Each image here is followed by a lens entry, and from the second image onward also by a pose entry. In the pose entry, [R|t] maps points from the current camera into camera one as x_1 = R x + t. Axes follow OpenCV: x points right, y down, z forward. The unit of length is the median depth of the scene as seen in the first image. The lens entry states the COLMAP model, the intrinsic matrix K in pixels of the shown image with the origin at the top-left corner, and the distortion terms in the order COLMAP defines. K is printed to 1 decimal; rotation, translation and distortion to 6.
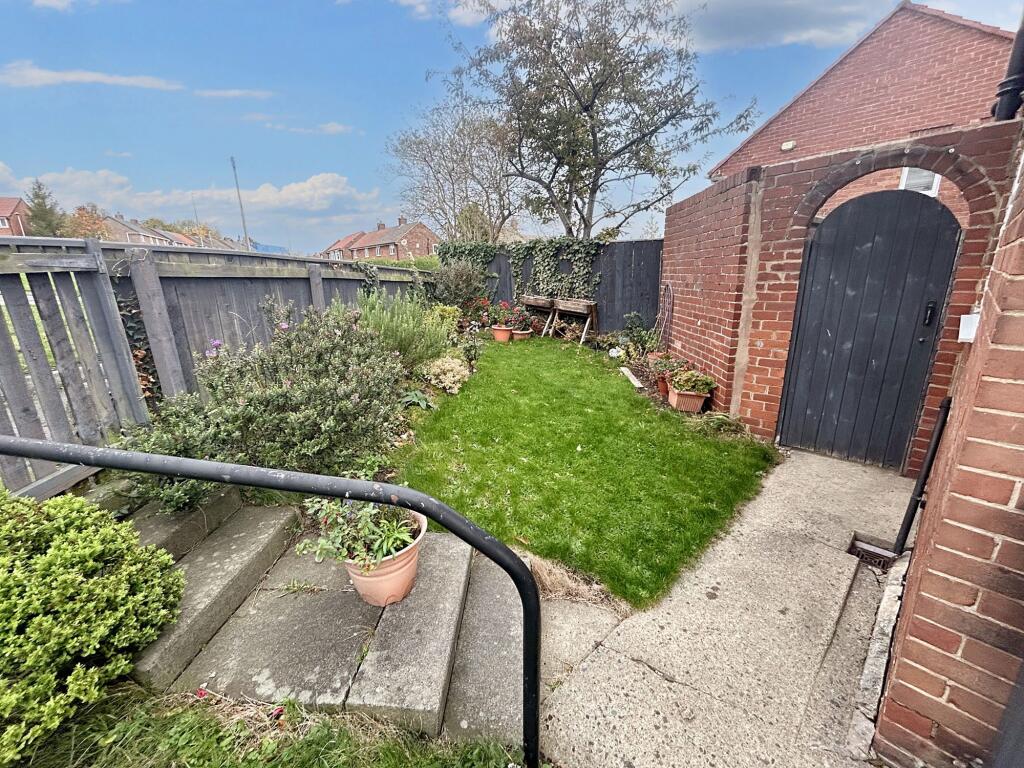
lens RADIAL K [[416.9, 0, 515.0], [0, 416.9, 384.8], [0, 0, 1]] dist [0.001822, -0.000246]
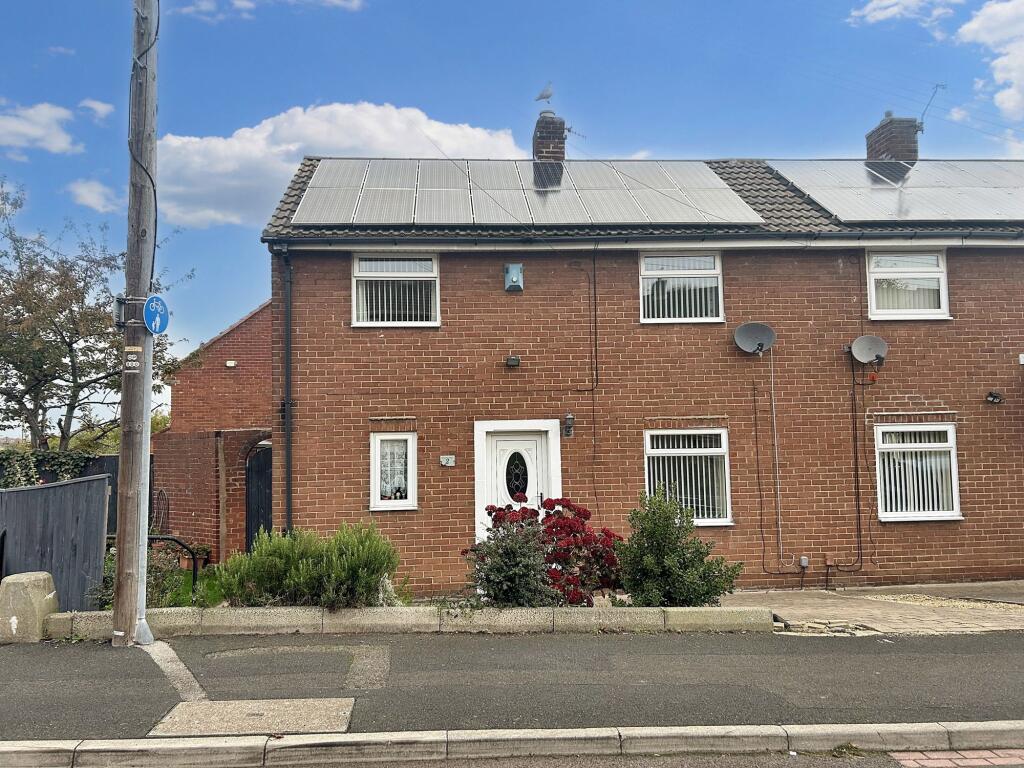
lens RADIAL K [[778.6, 0, 510.3], [0, 778.6, 381.7], [0, 0, 1]] dist [0.006862, 0.002224]
pose [[0.637847, 0.061536, 0.767701, -1.233047], [0.214710, 0.943075, -0.253985, 0.436792], [-0.739629, 0.326837, 0.588325, -2.014307]]
